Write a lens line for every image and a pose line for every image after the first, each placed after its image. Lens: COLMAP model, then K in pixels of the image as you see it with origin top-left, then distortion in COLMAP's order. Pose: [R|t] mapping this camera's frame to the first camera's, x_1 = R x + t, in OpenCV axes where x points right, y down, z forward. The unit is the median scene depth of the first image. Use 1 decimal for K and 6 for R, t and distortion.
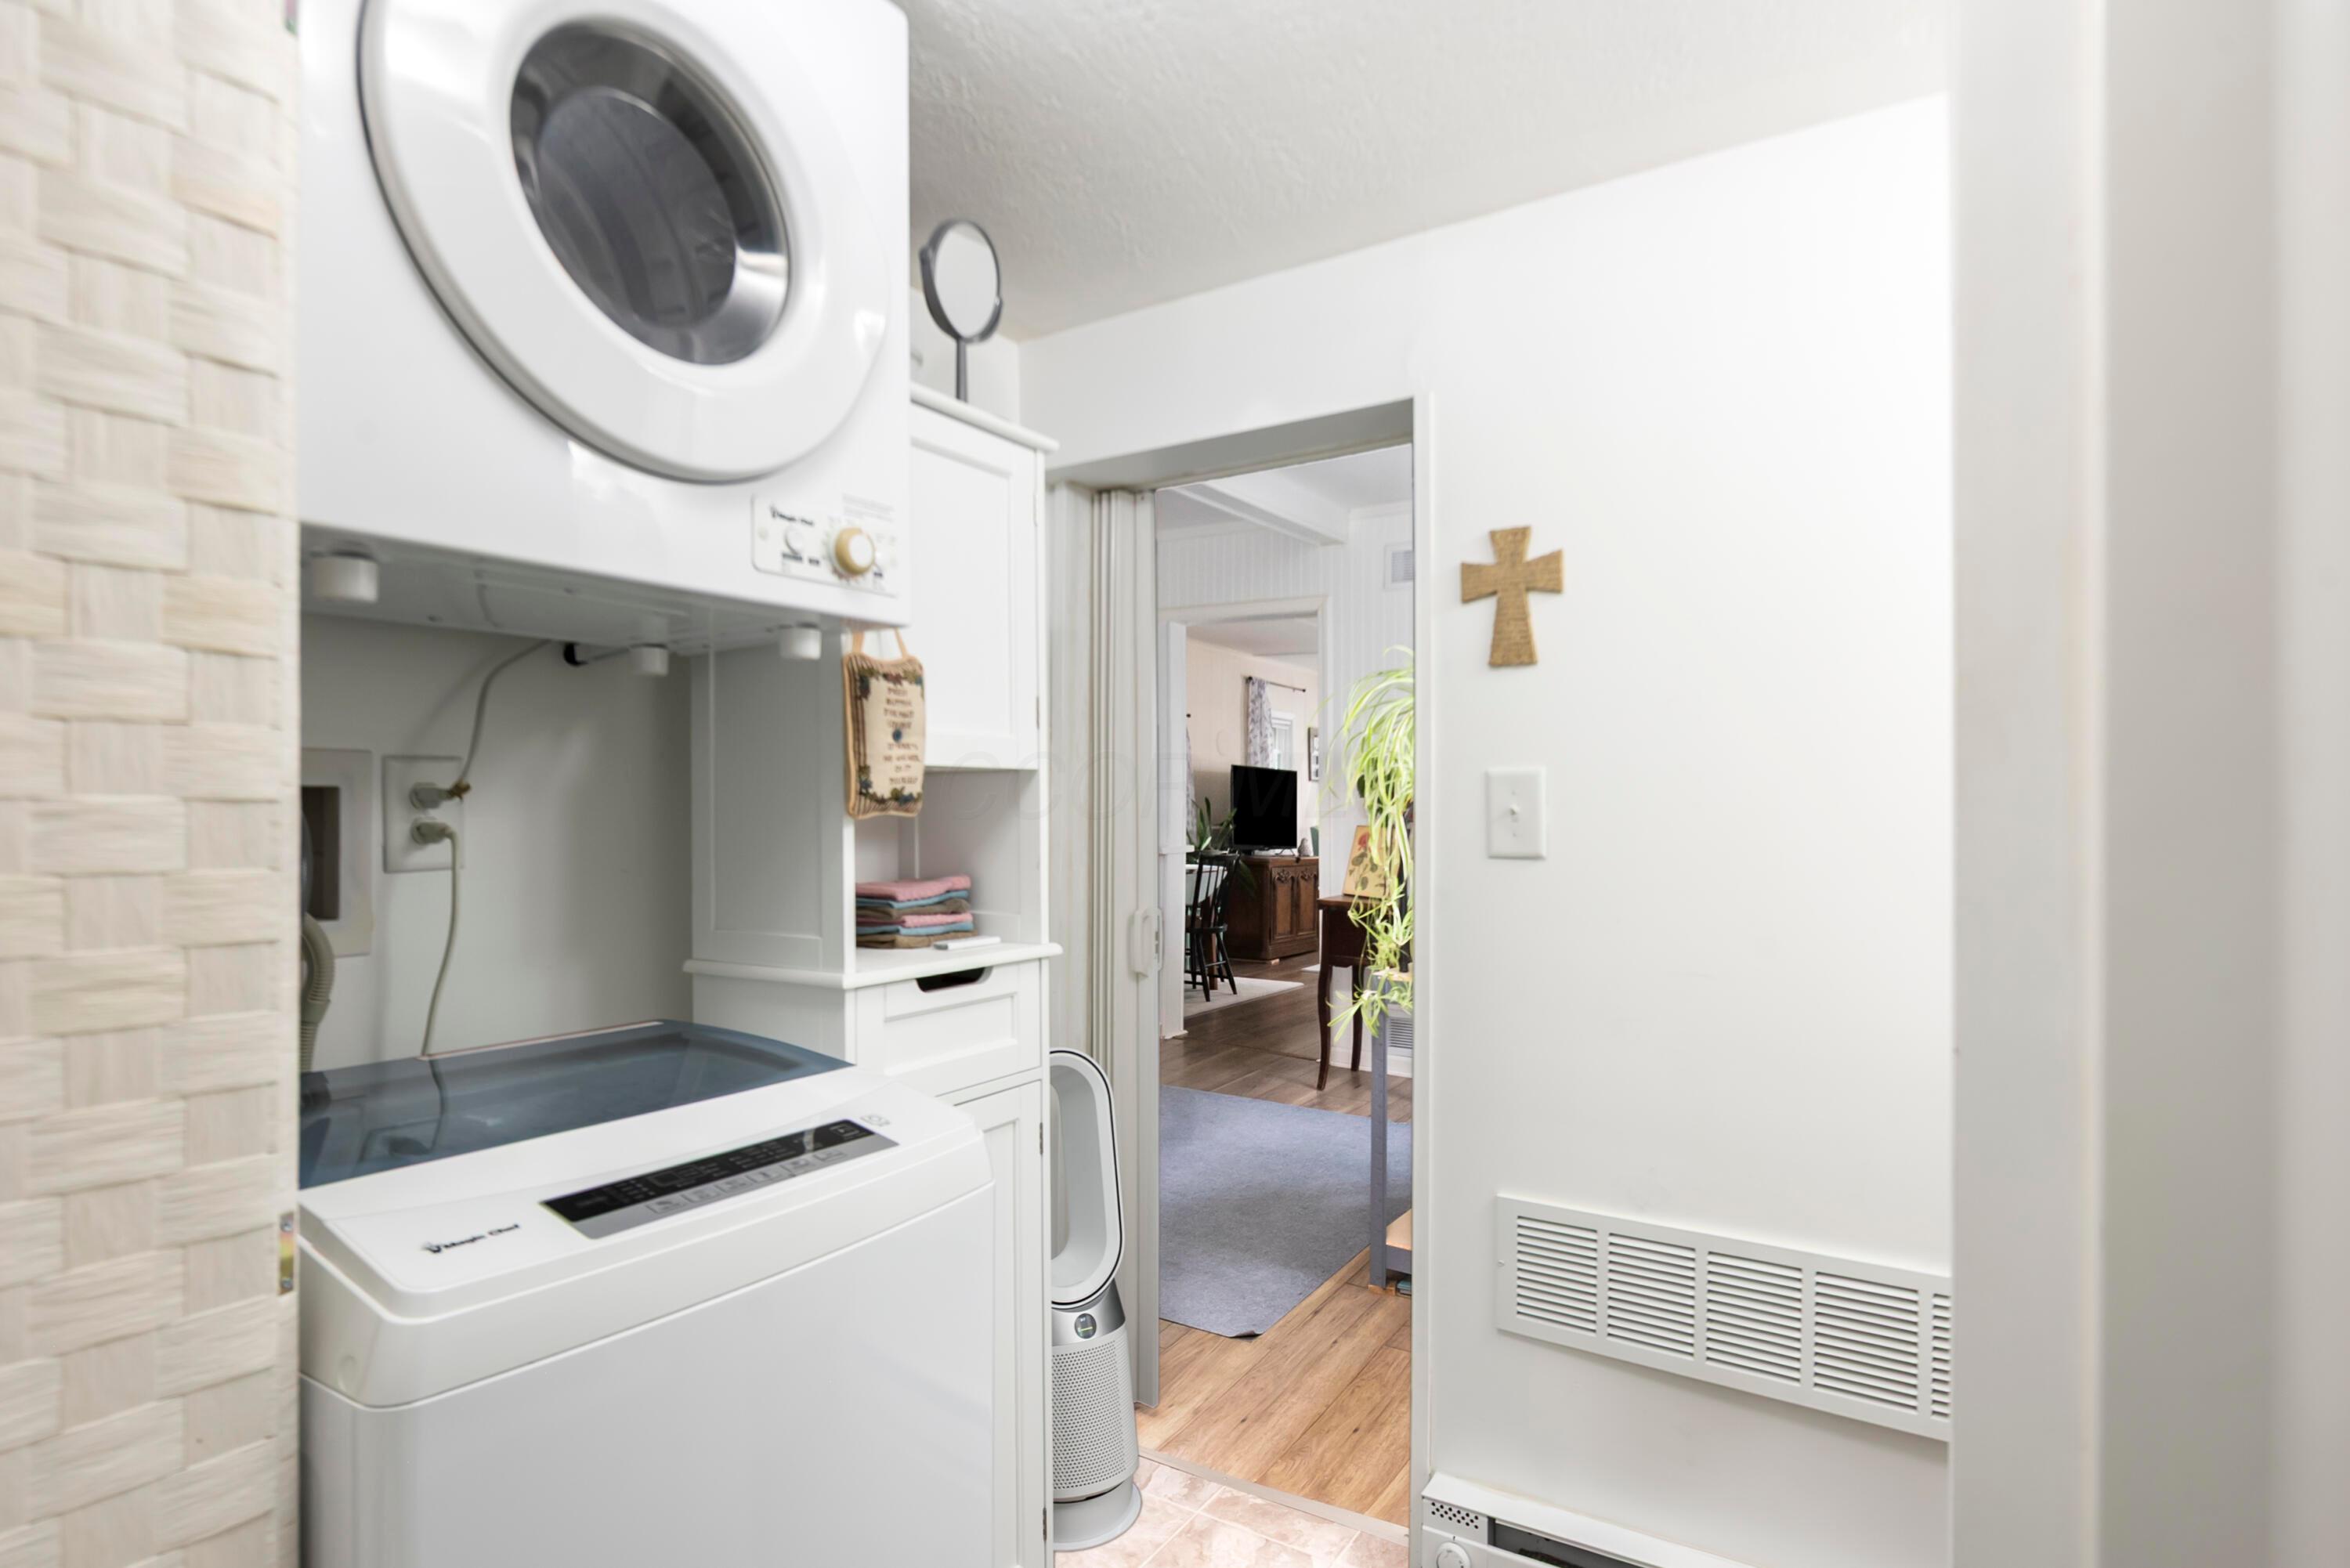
lens RADIAL K [[1180.0, 0, 1170.7], [0, 1180.0, 817.2], [0, 0, 1]] dist [0.000736, 0.000285]
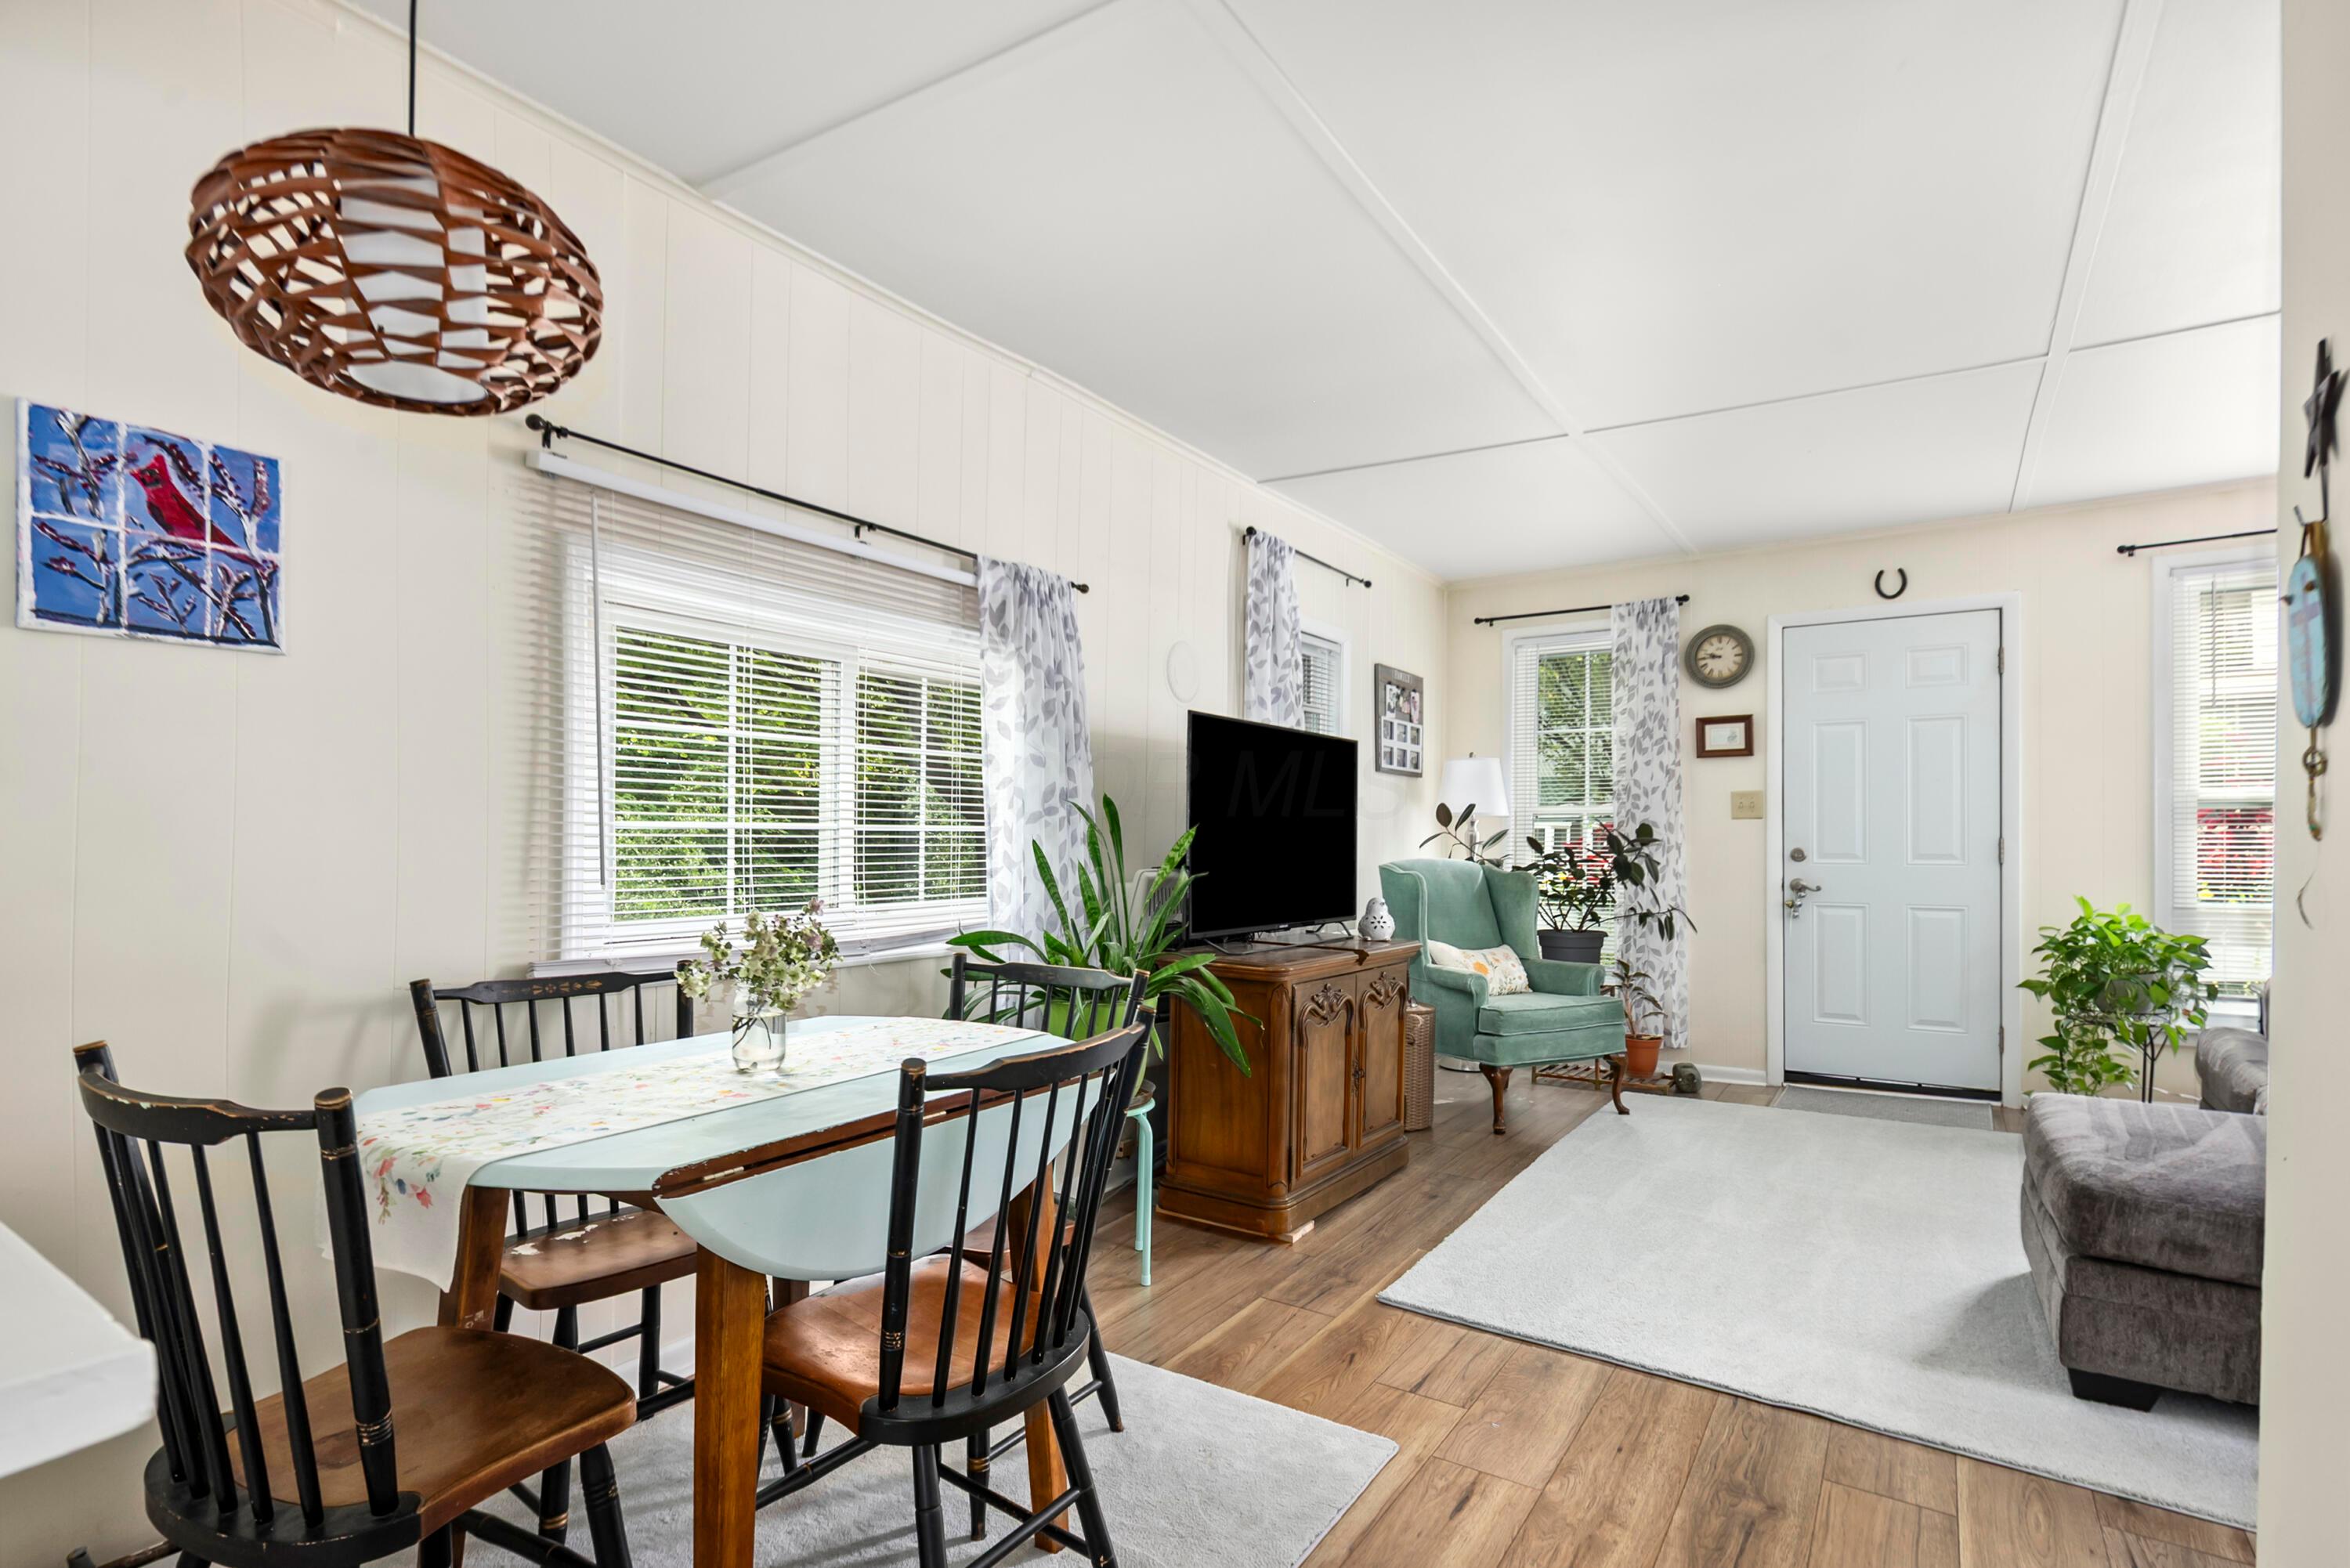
lens RADIAL K [[1180.0, 0, 1170.7], [0, 1180.0, 817.2], [0, 0, 1]] dist [0.000736, 0.000285]
pose [[0.999581, 0.006470, -0.028203, 0.052014], [-0.006898, 0.999862, -0.015136, -0.003999], [0.028102, 0.015324, 0.999488, 0.573905]]
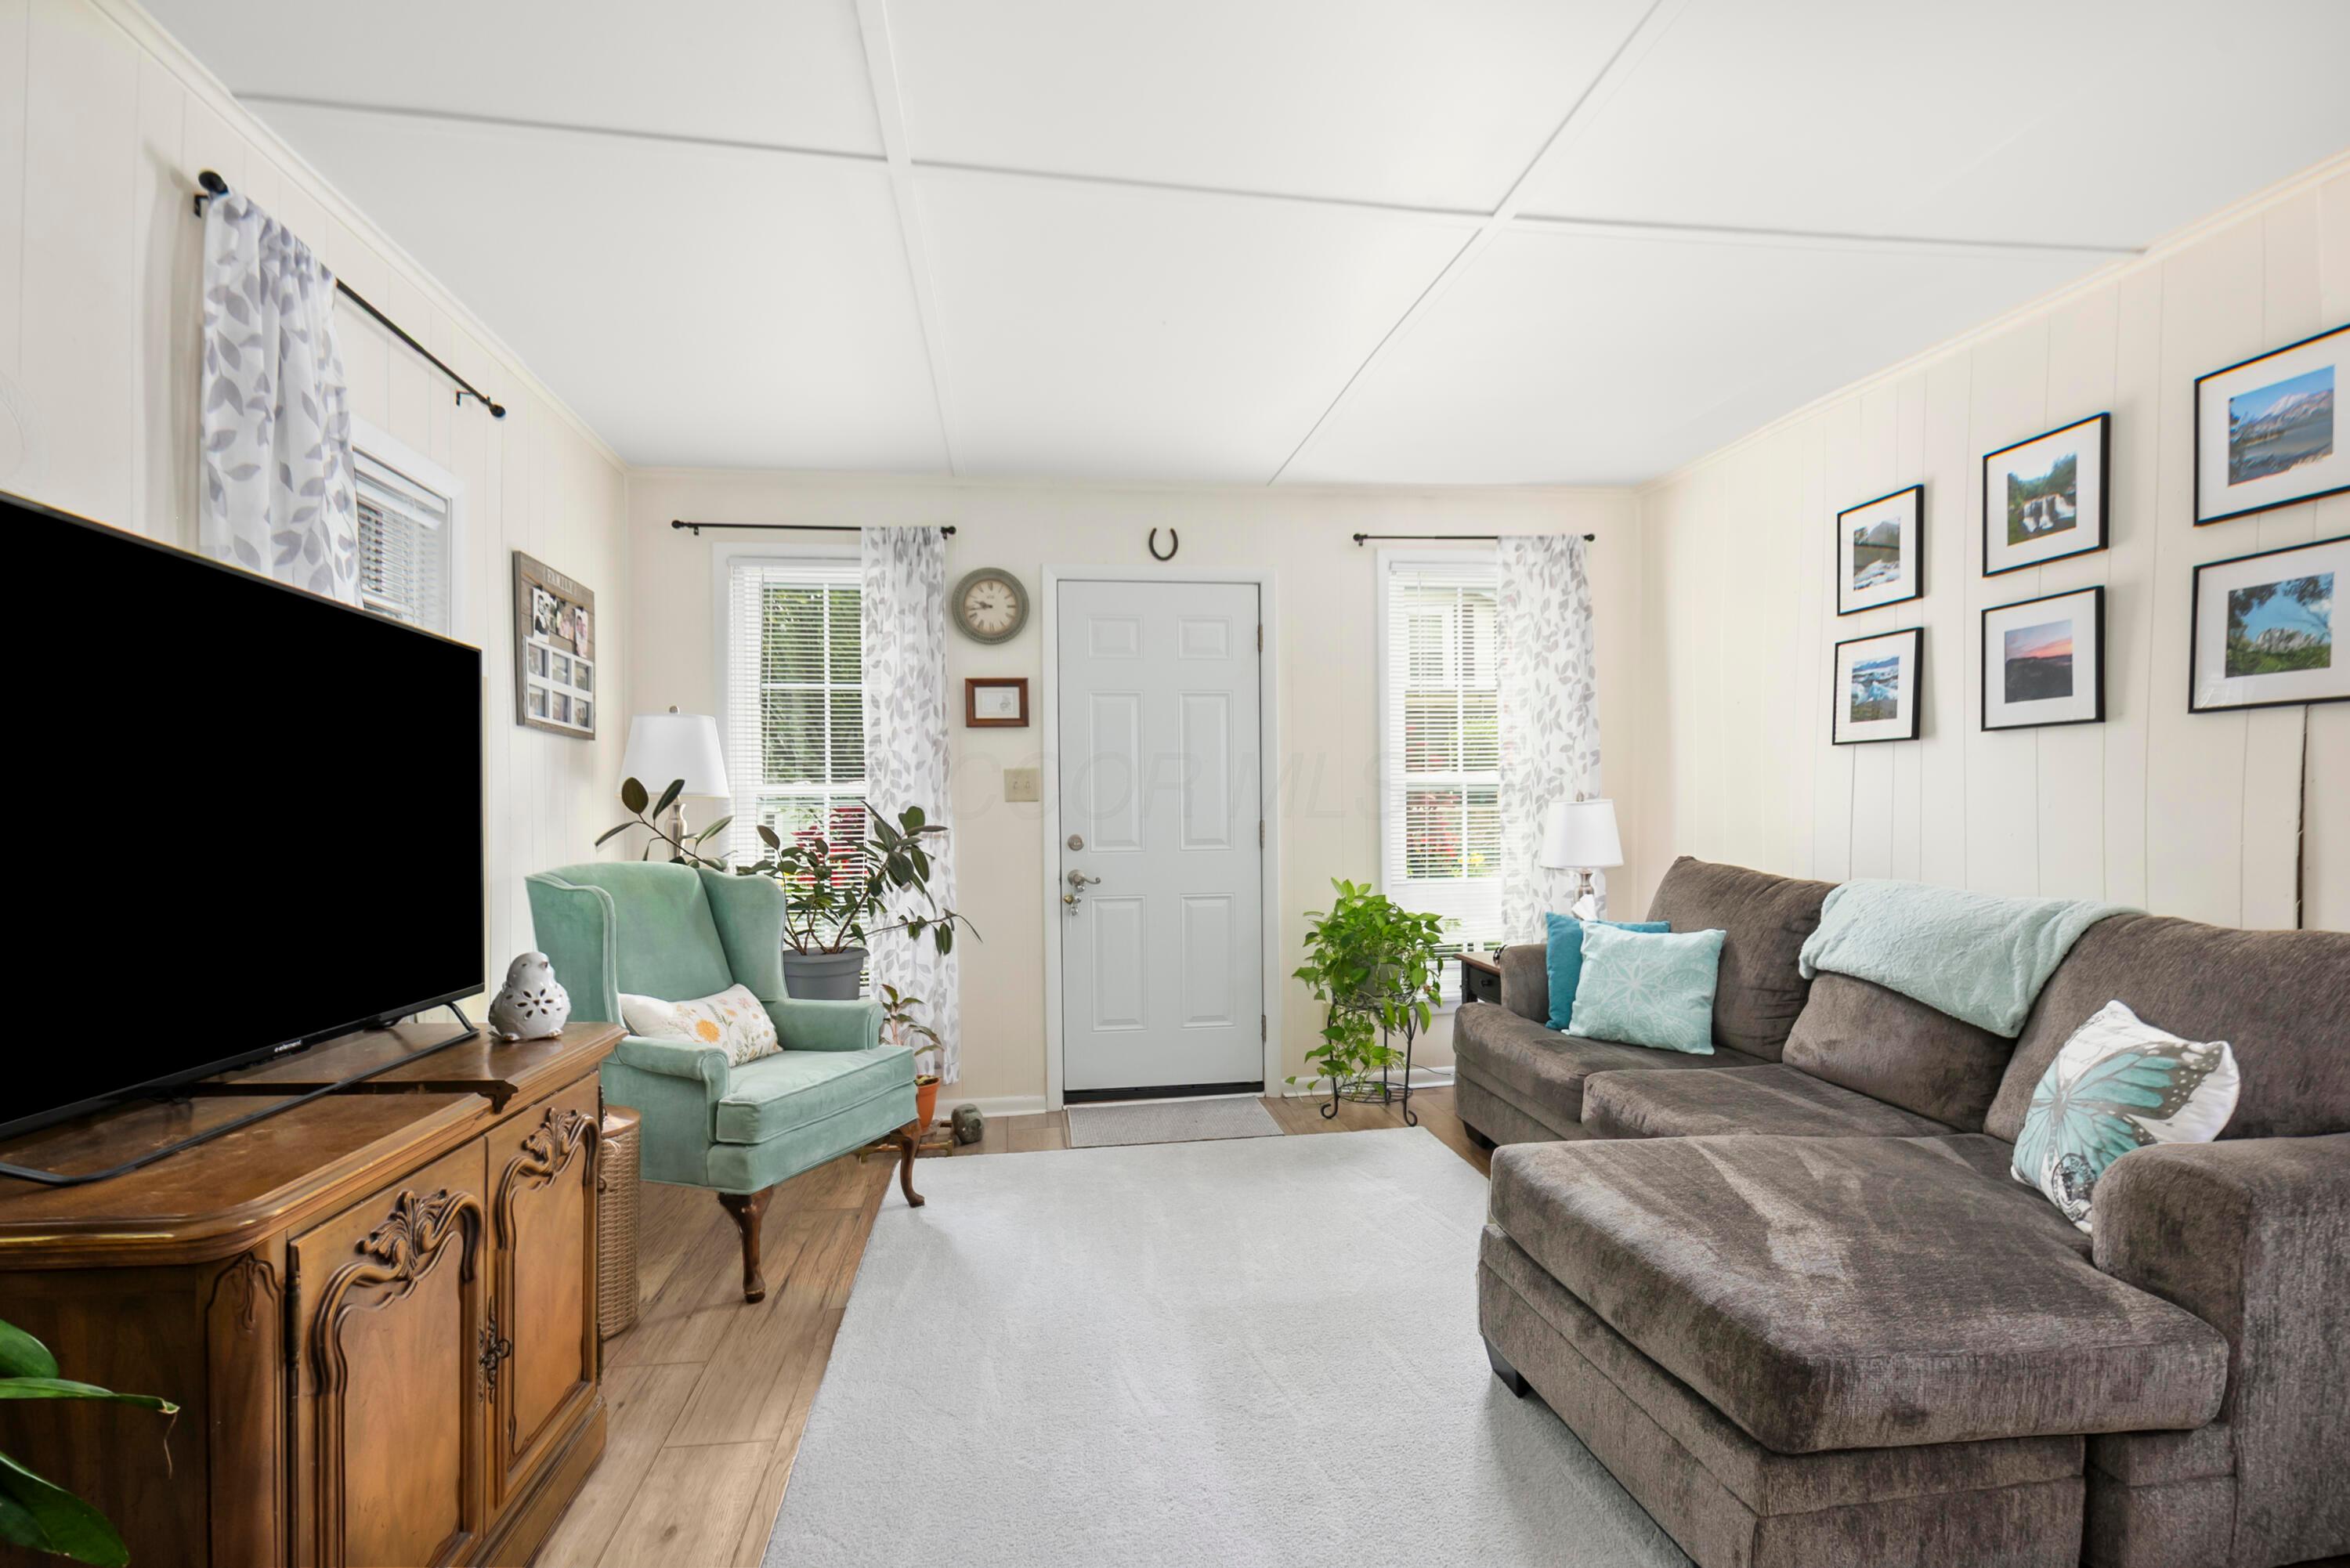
lens RADIAL K [[1093.2, 0, 1178.6], [0, 1093.2, 824.2], [0, 0, 1]] dist [0.013230, -0.012528]
pose [[0.767826, -0.006657, 0.640624, 0.076119], [0.005979, 0.999977, 0.003225, -0.005409], [-0.640631, 0.001354, 0.767848, 0.764790]]
